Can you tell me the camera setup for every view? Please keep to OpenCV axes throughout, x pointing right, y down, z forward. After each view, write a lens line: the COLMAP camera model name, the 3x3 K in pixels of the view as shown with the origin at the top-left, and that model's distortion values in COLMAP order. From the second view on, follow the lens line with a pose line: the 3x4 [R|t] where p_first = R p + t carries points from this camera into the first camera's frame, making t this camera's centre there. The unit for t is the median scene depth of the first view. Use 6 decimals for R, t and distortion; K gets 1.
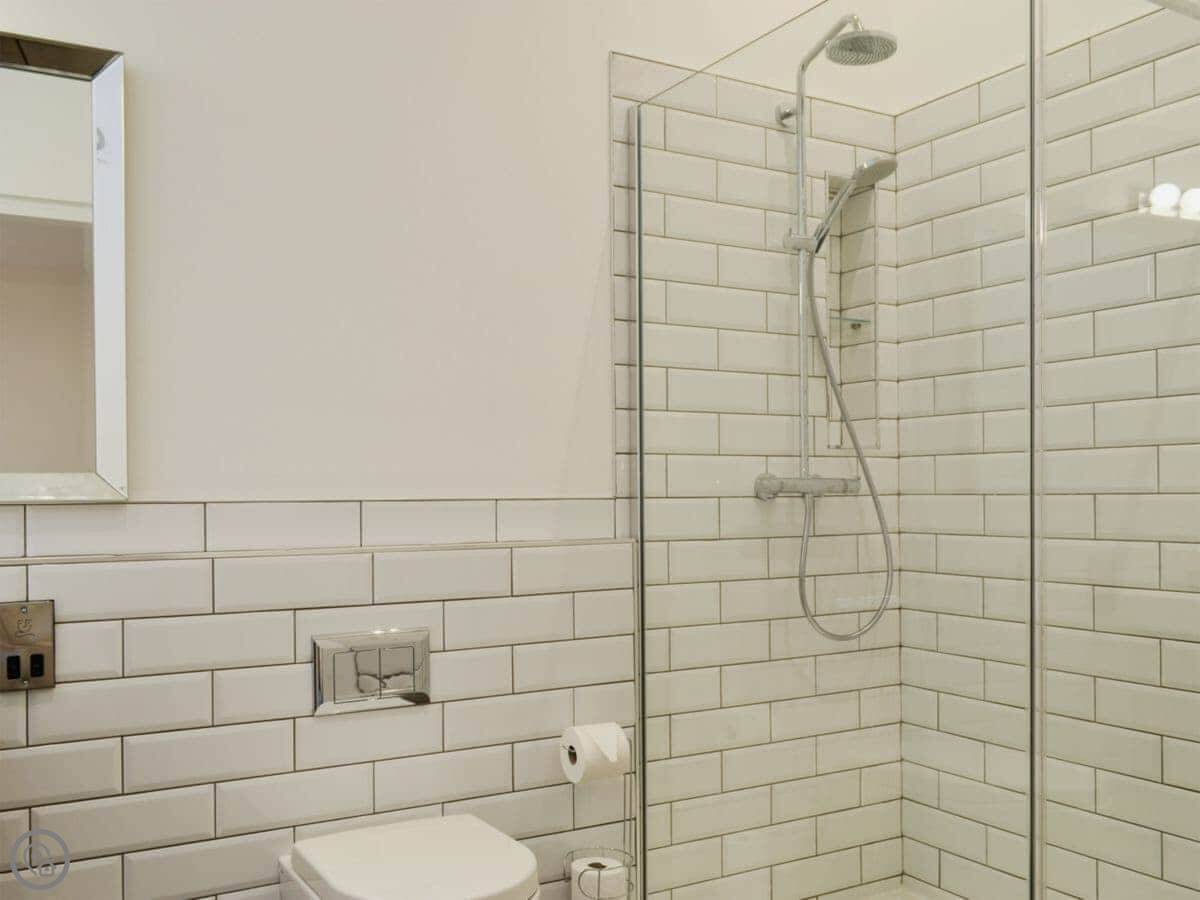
lens RADIAL K [[1097.6, 0, 553.6], [0, 1097.6, 438.5], [0, 0, 1]] dist [0.004071, 0.003416]
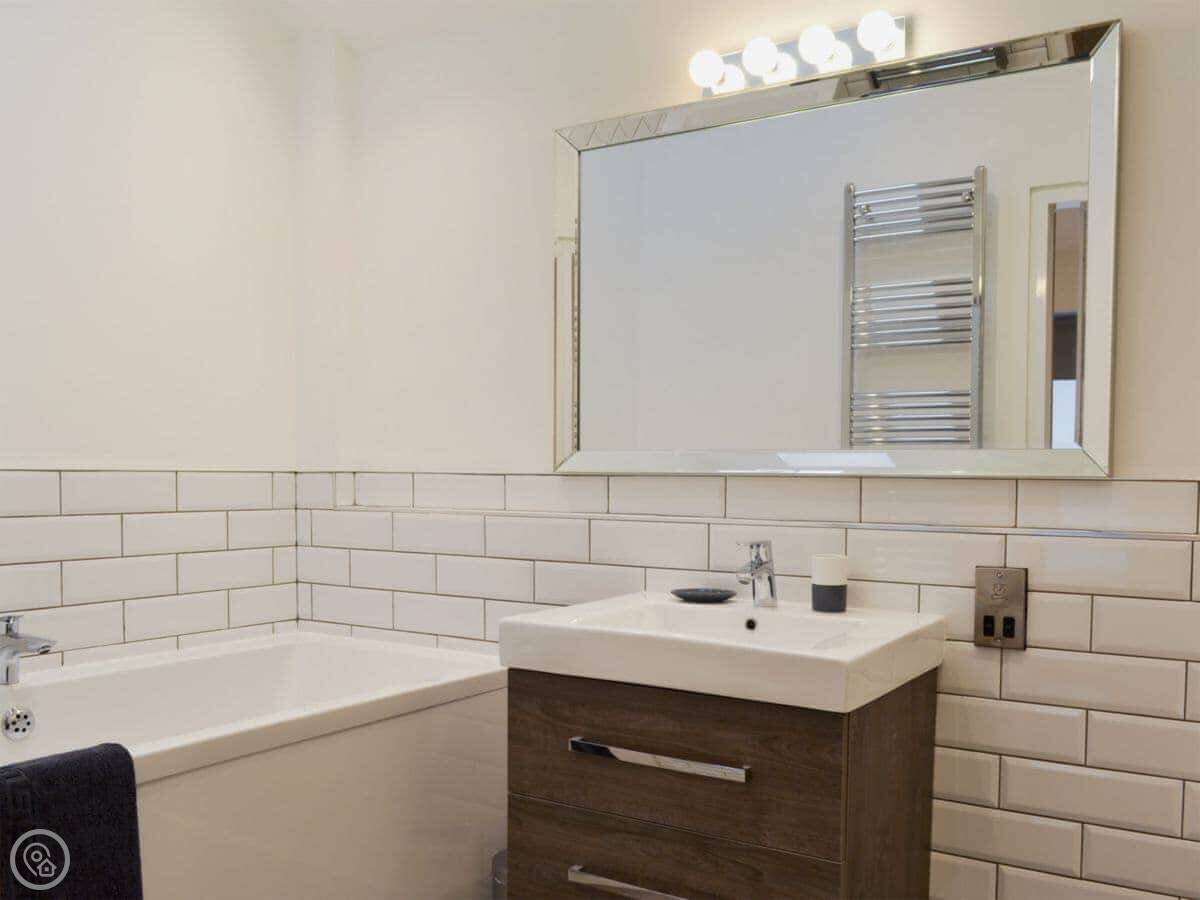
lens RADIAL K [[1057.8, 0, 596.7], [0, 1057.8, 464.4], [0, 0, 1]] dist [-0.004894, 0.003808]
pose [[0.469395, 0.003586, -0.882981, 0.257584], [0.036104, 0.999078, 0.023250, 0.006490], [0.882250, -0.042793, 0.468833, 0.154858]]
